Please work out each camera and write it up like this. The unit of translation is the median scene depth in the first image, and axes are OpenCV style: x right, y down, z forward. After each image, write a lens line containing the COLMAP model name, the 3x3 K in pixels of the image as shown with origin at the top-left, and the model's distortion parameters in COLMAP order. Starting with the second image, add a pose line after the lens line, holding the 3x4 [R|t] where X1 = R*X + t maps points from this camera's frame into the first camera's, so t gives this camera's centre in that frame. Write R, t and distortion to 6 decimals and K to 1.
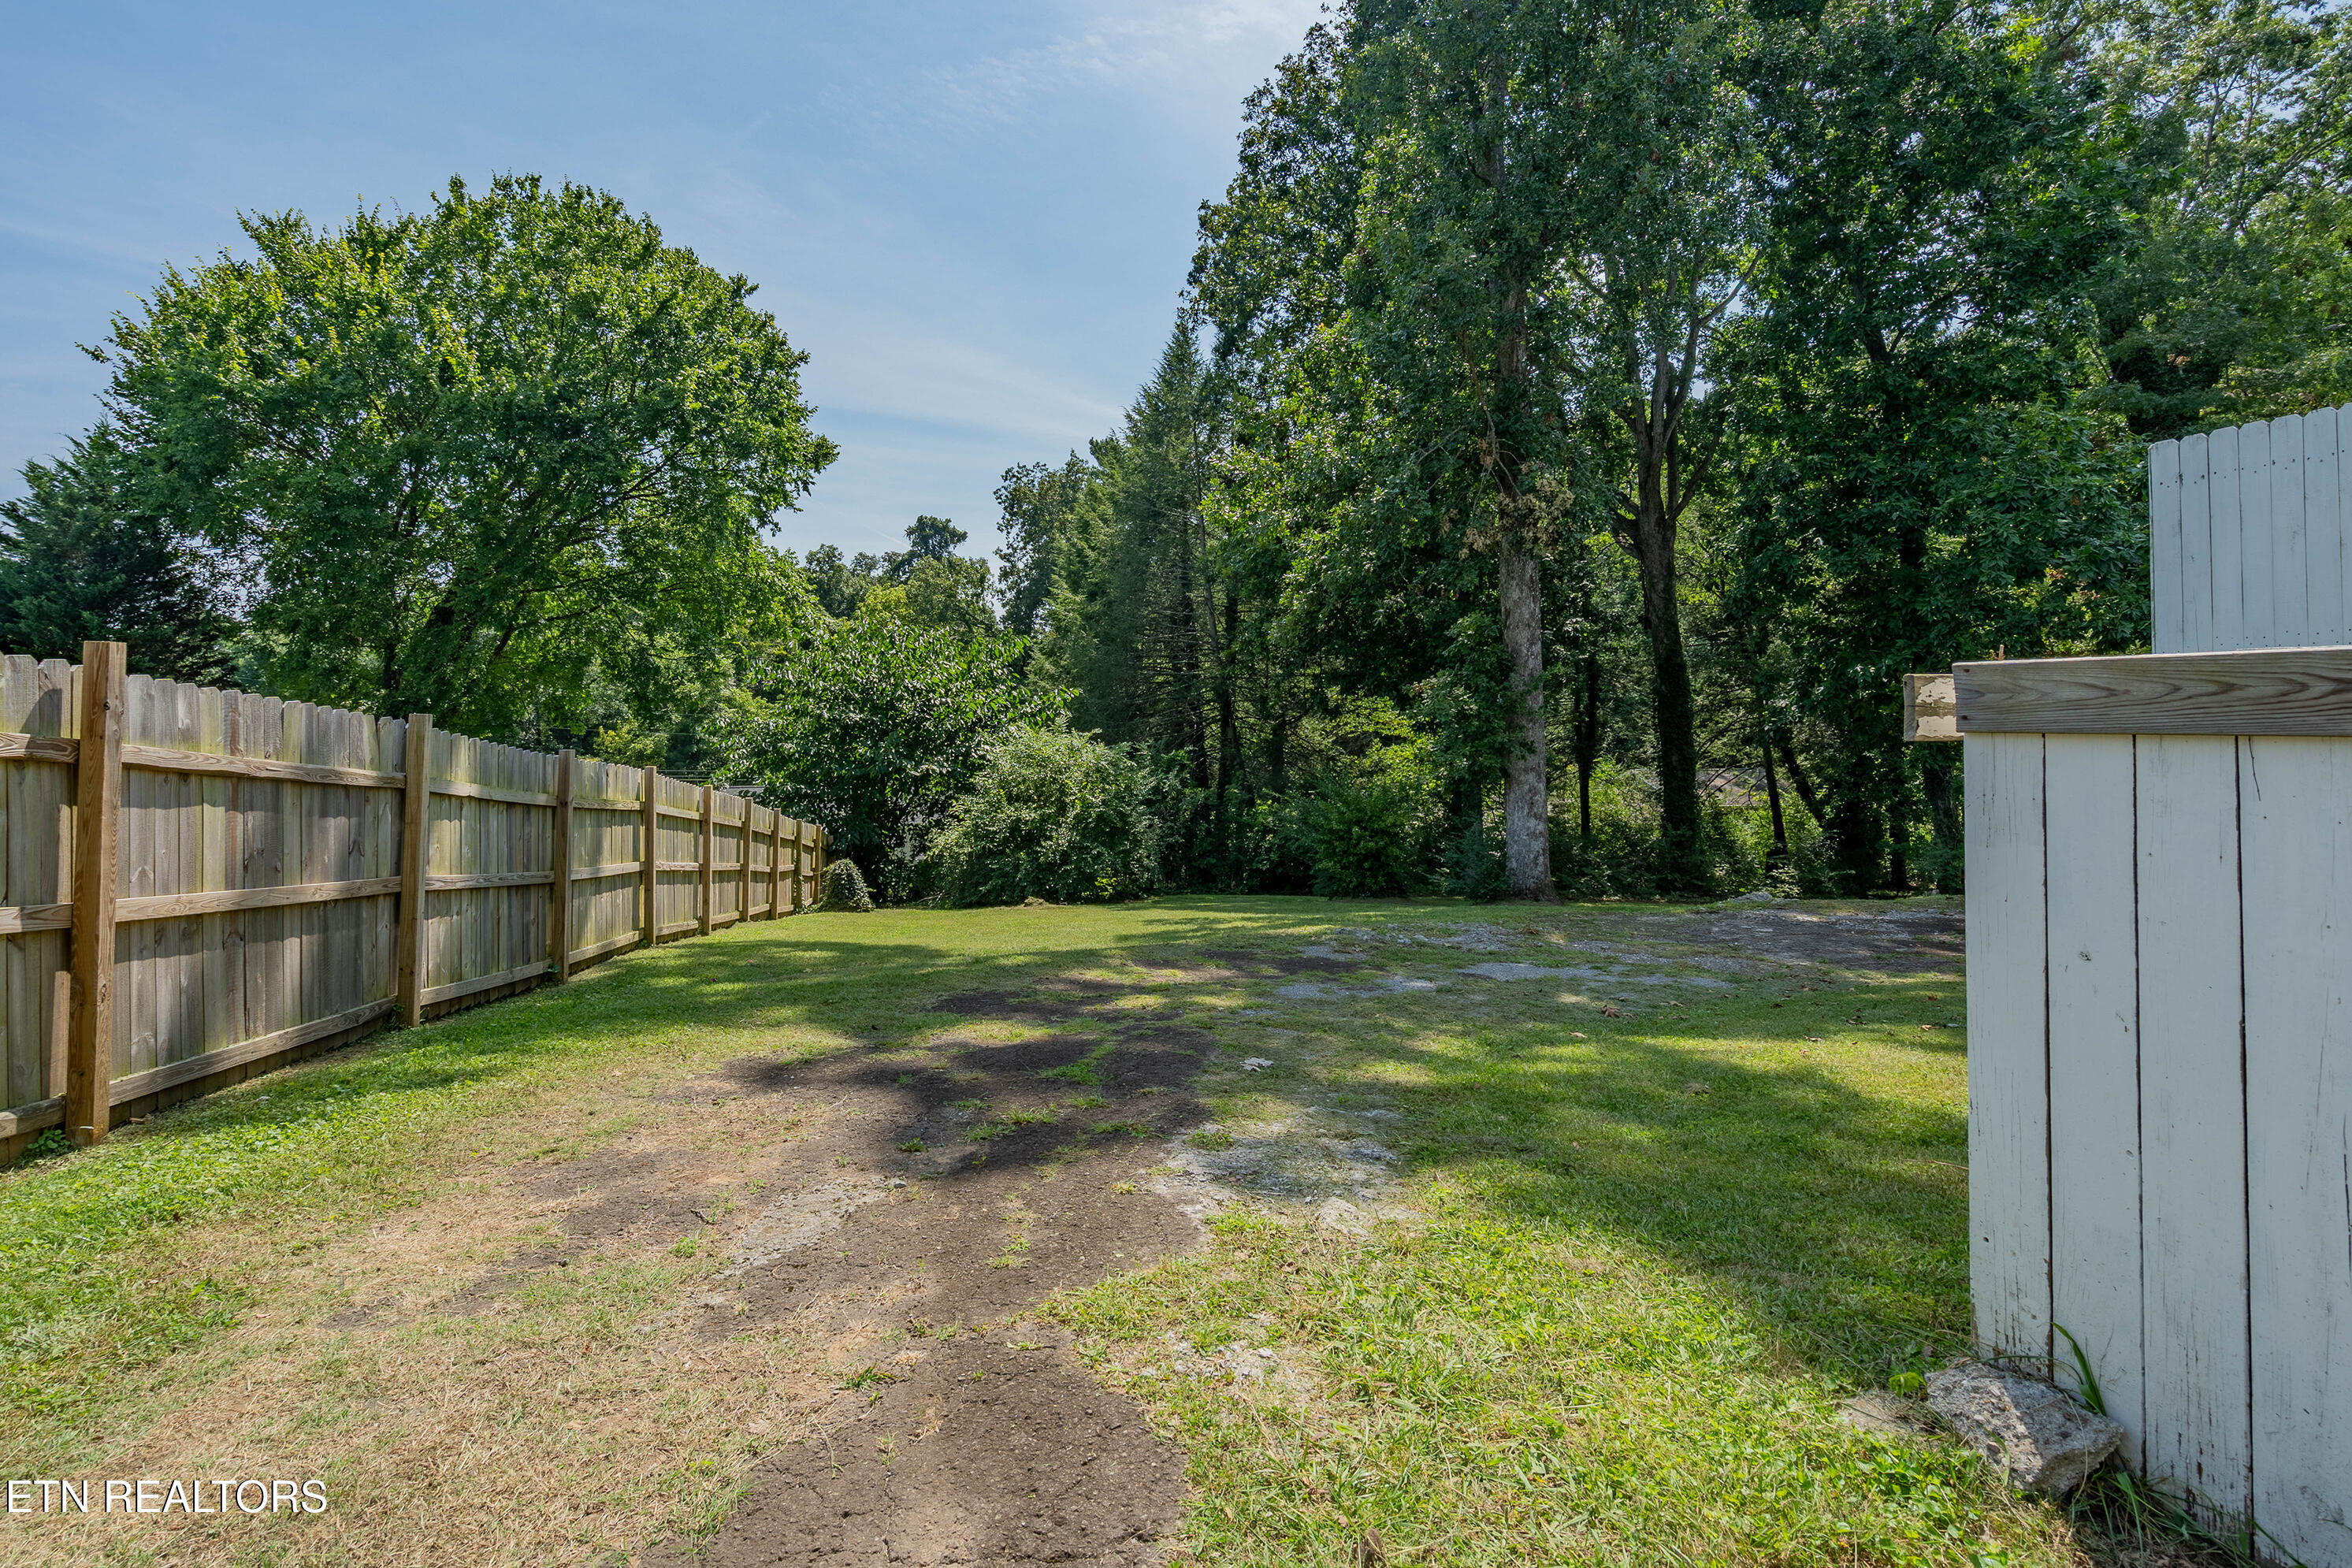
lens RADIAL K [[1077.0, 0, 1180.8], [0, 1077.0, 785.9], [0, 0, 1]] dist [-0.020280, 0.002996]
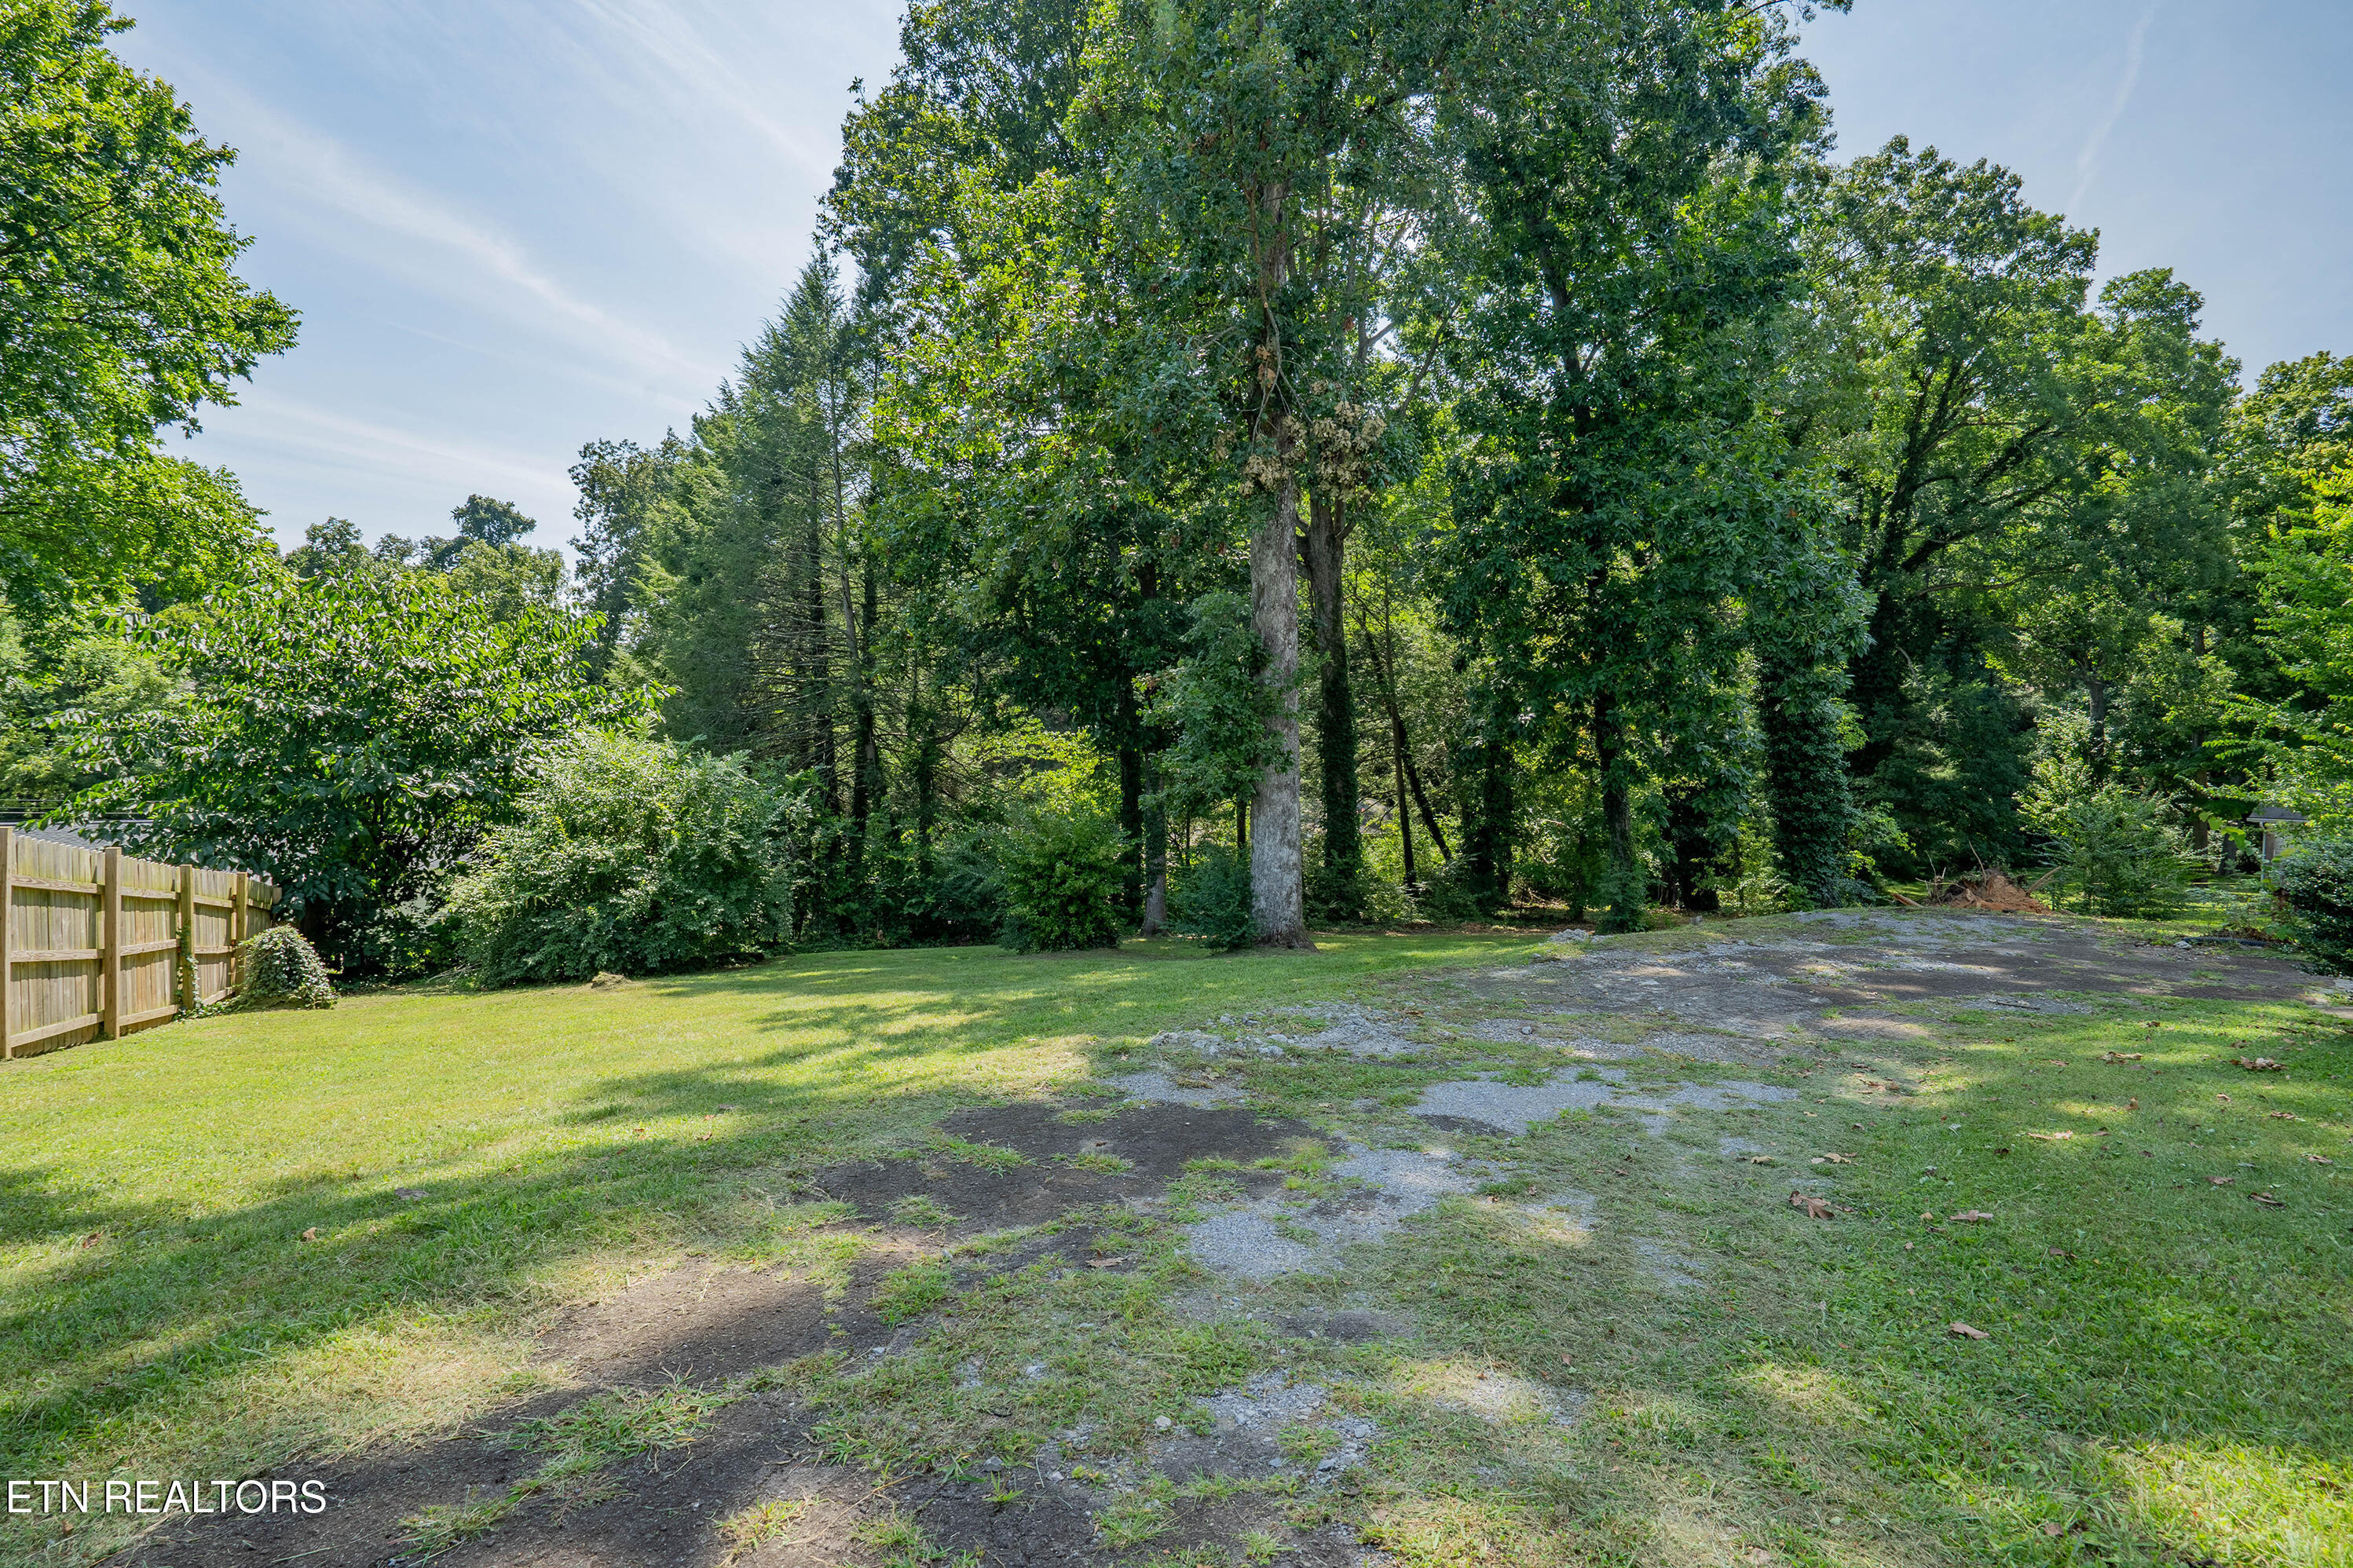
lens RADIAL K [[1077.4, 0, 1155.8], [0, 1077.4, 792.1], [0, 0, 1]] dist [-0.020280, 0.002996]
pose [[0.947209, 0.001993, 0.320609, -0.016269], [0.005793, 0.999711, -0.023329, 0.004356], [-0.320563, 0.023955, 0.946924, 0.162736]]
